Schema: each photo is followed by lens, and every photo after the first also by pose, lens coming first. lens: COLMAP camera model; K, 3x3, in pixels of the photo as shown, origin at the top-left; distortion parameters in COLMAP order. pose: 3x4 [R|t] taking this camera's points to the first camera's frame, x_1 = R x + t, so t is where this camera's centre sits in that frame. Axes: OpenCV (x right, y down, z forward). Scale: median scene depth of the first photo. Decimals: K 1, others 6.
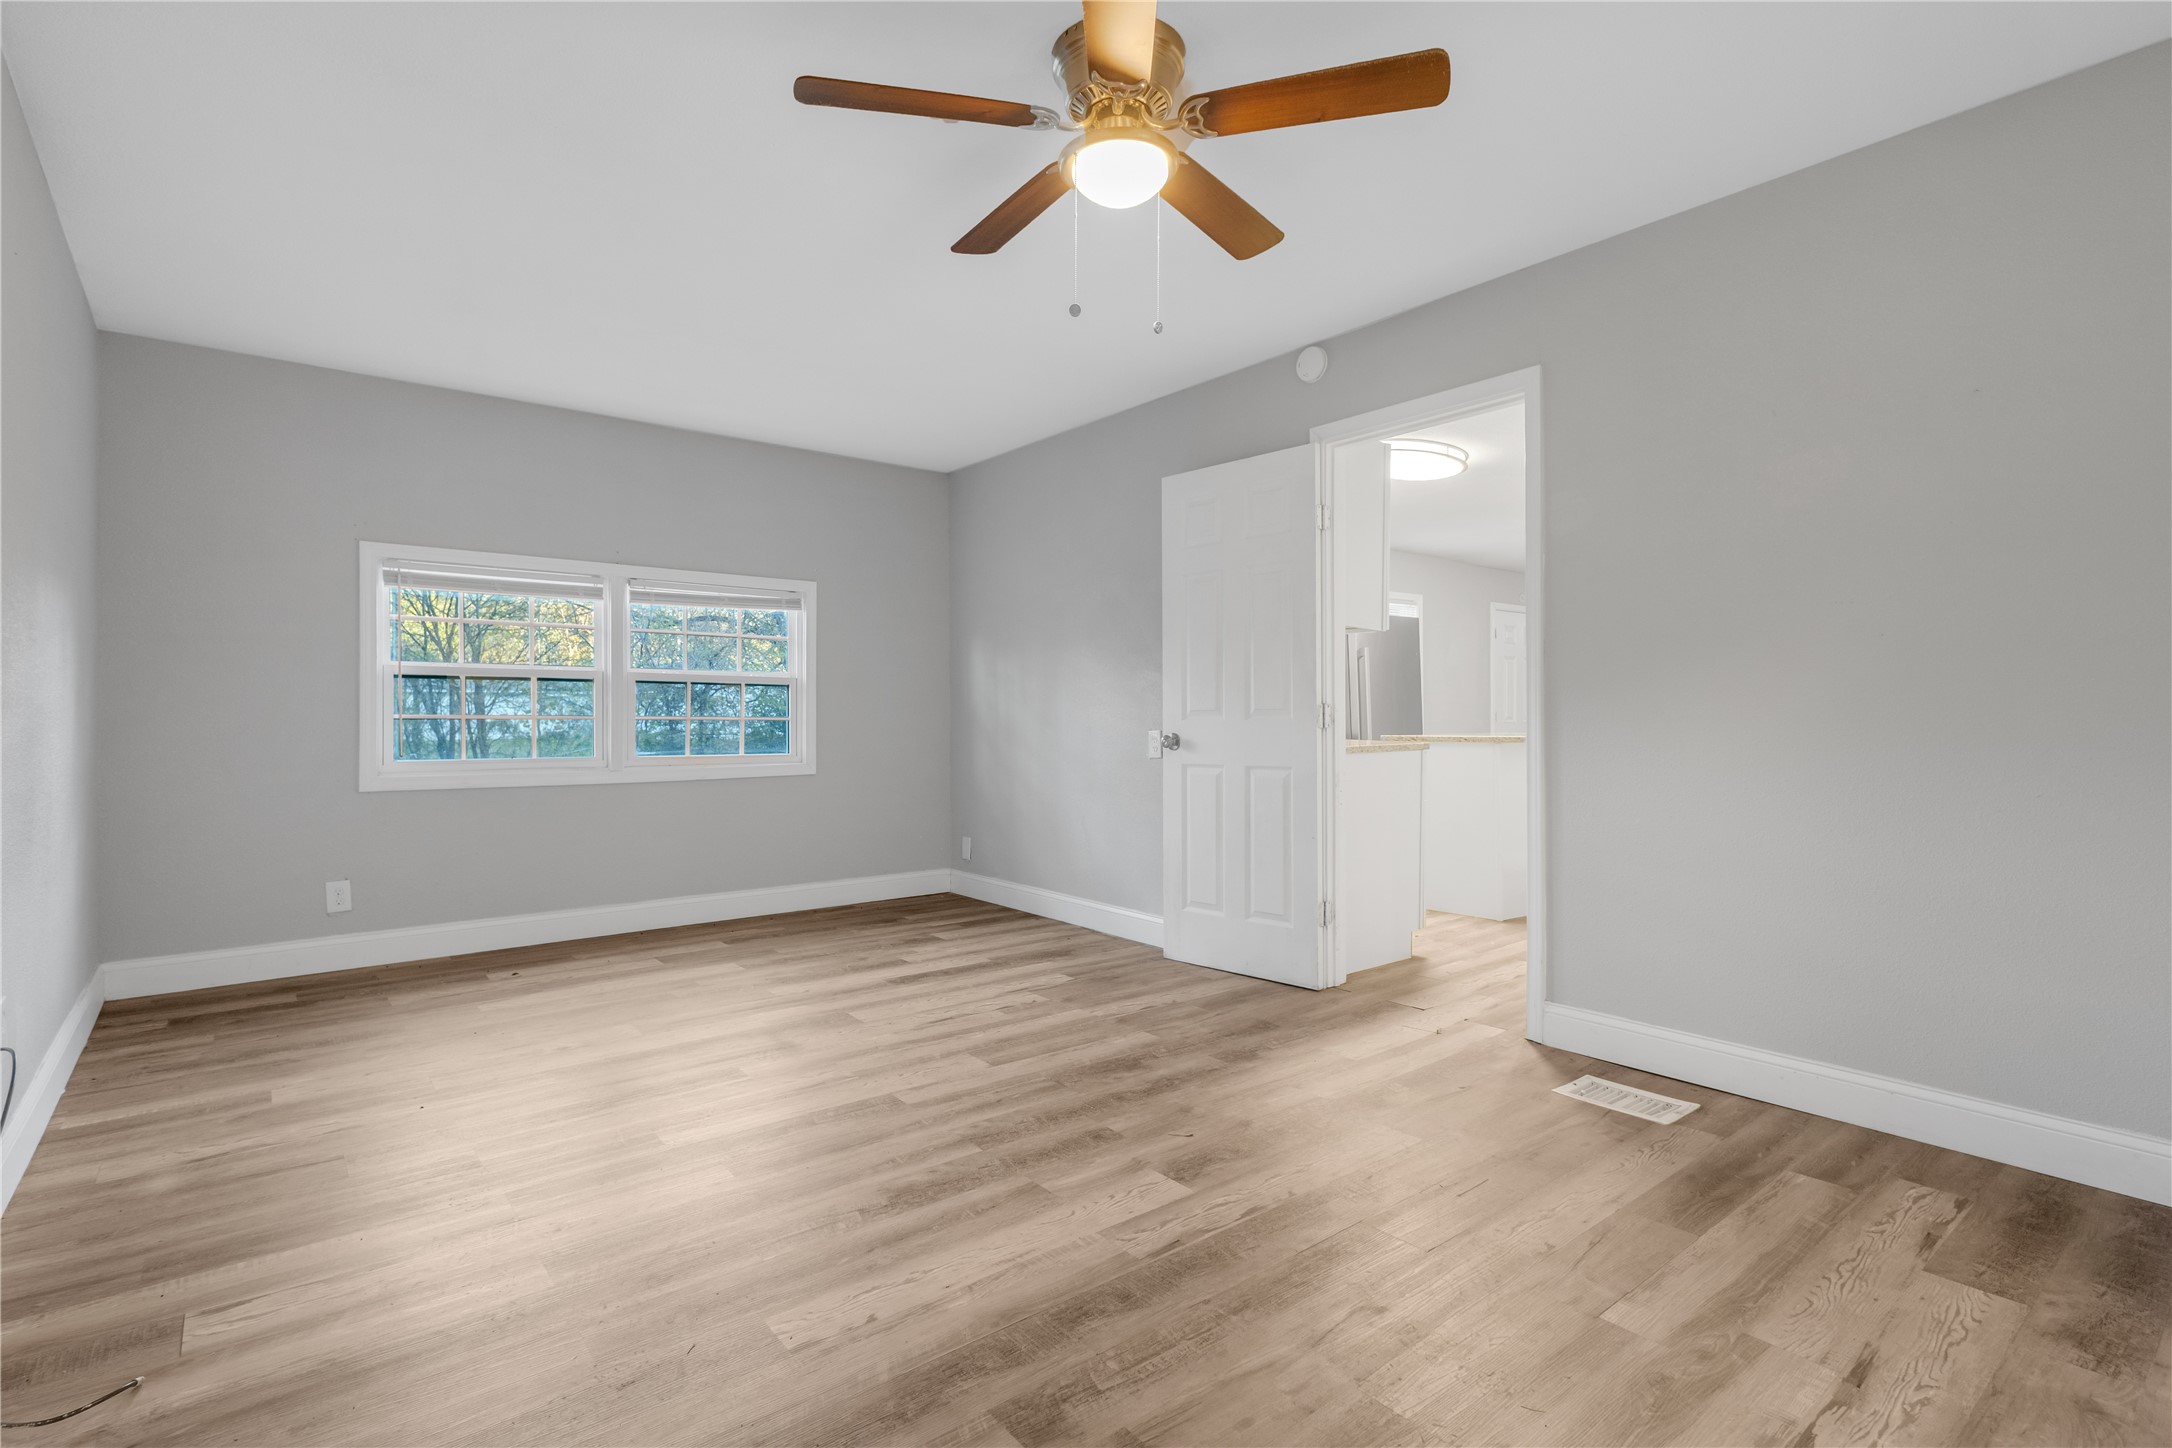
lens RADIAL K [[1021.5, 0, 1081.6], [0, 1021.5, 704.0], [0, 0, 1]] dist [0.005714, 0.000155]
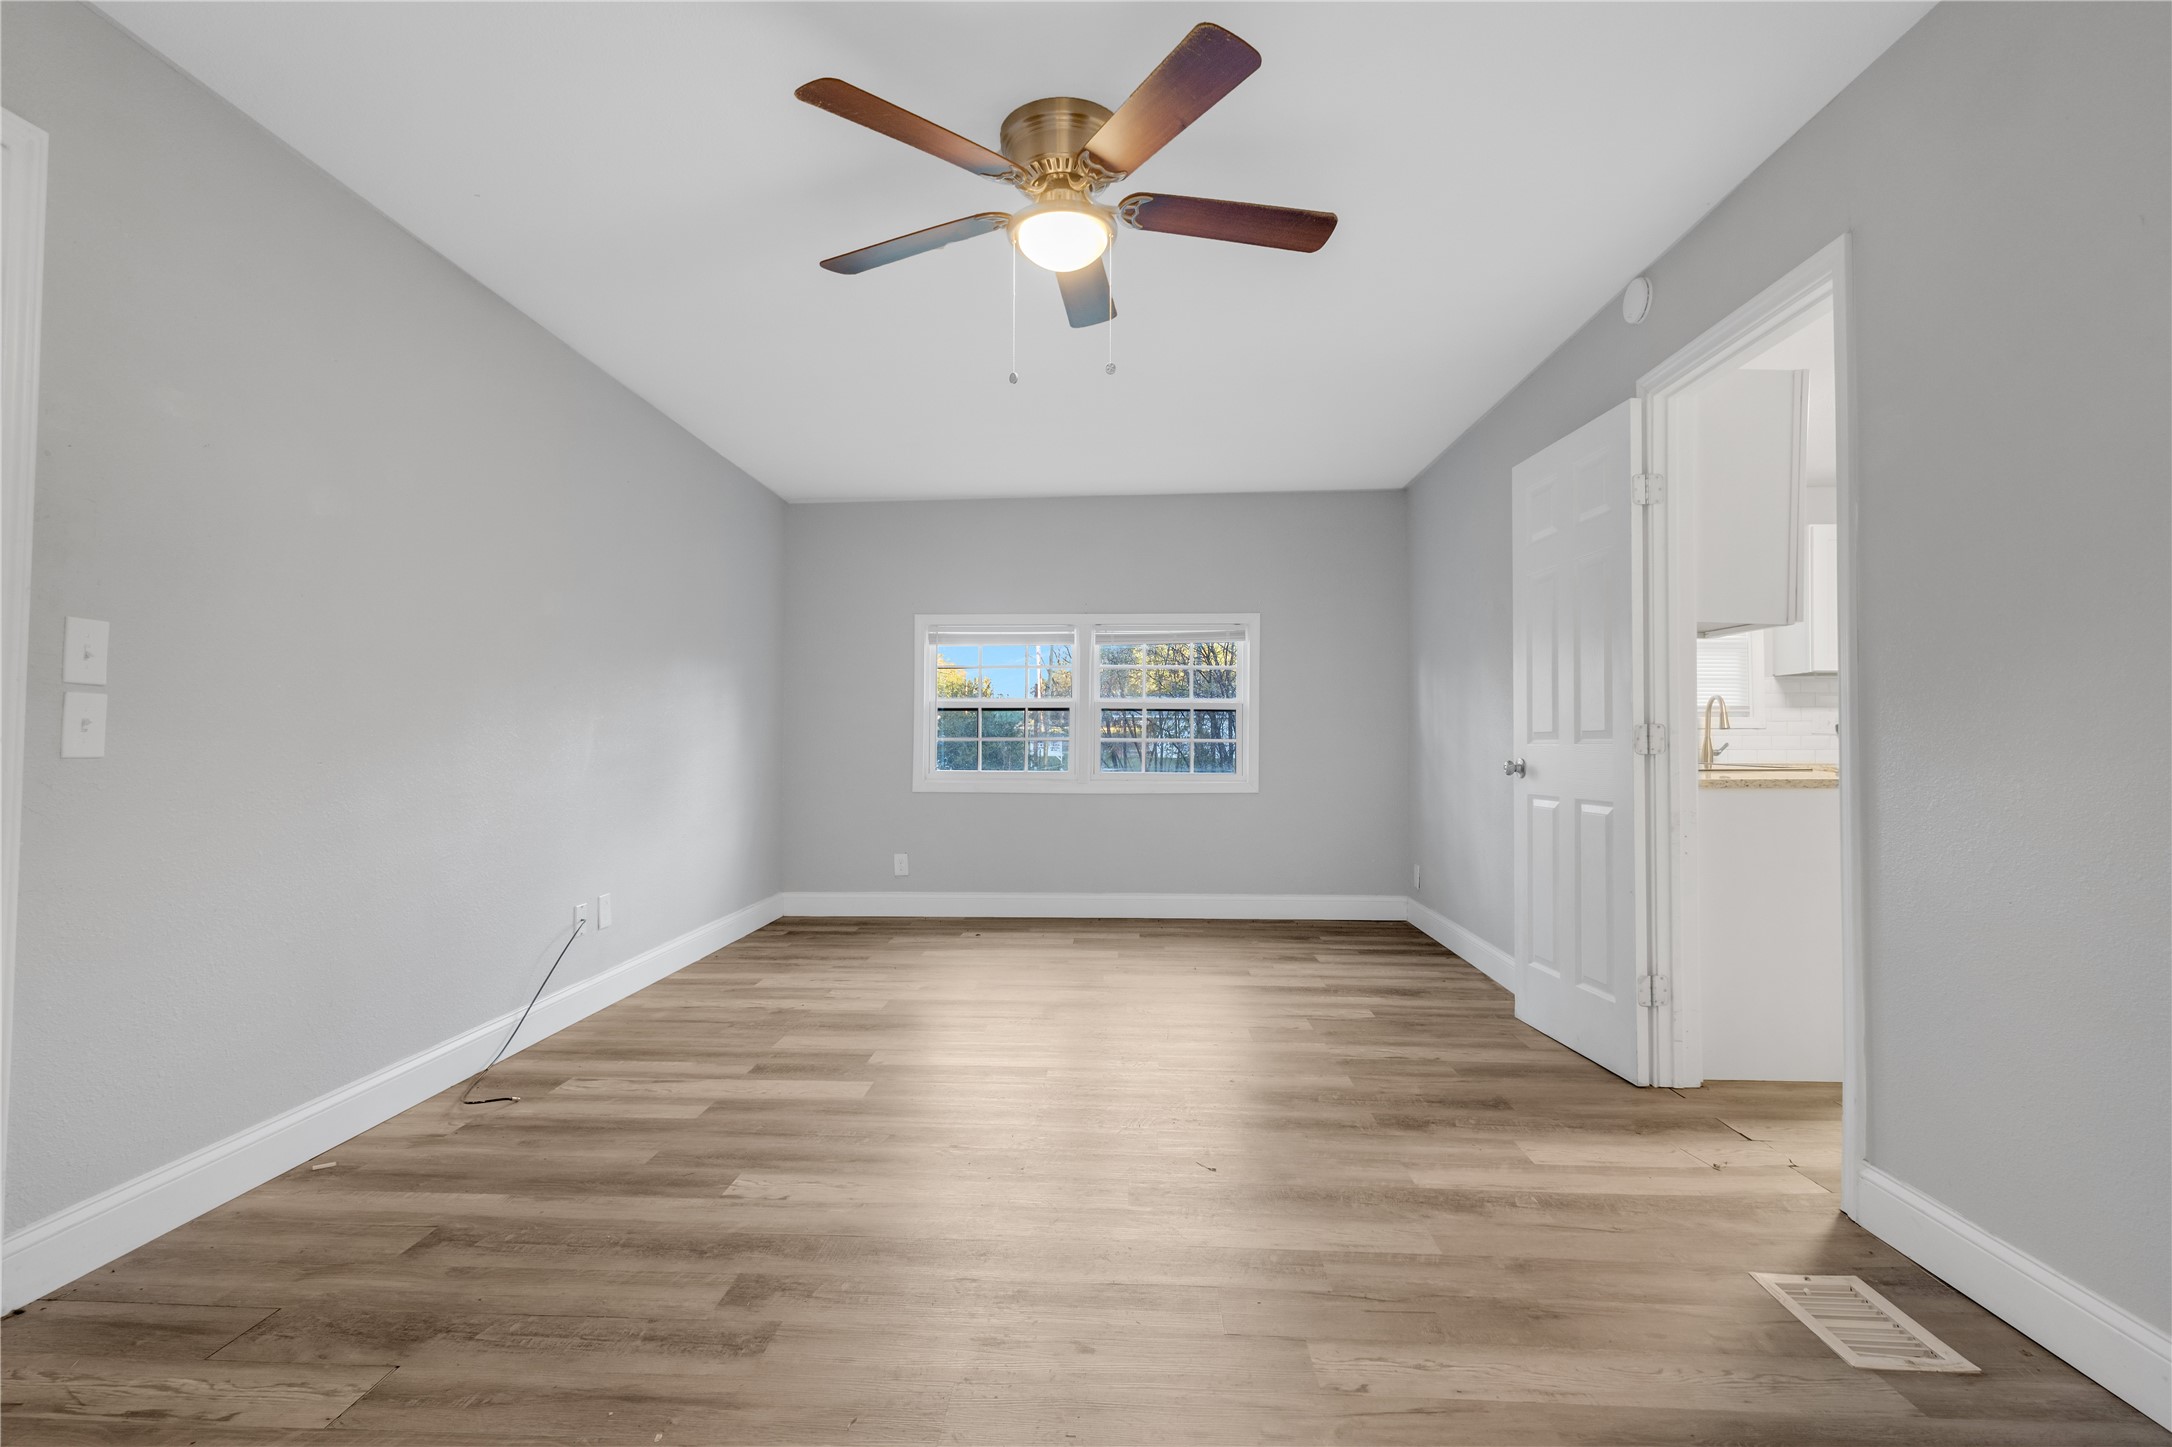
lens RADIAL K [[983.9, 0, 1031.0], [0, 983.9, 709.8], [0, 0, 1]] dist [0.002955, -0.000417]
pose [[0.747780, -0.018228, -0.663696, 0.401756], [0.007701, 0.999794, -0.018782, -0.000694], [0.663901, 0.008933, 0.747767, 0.116766]]
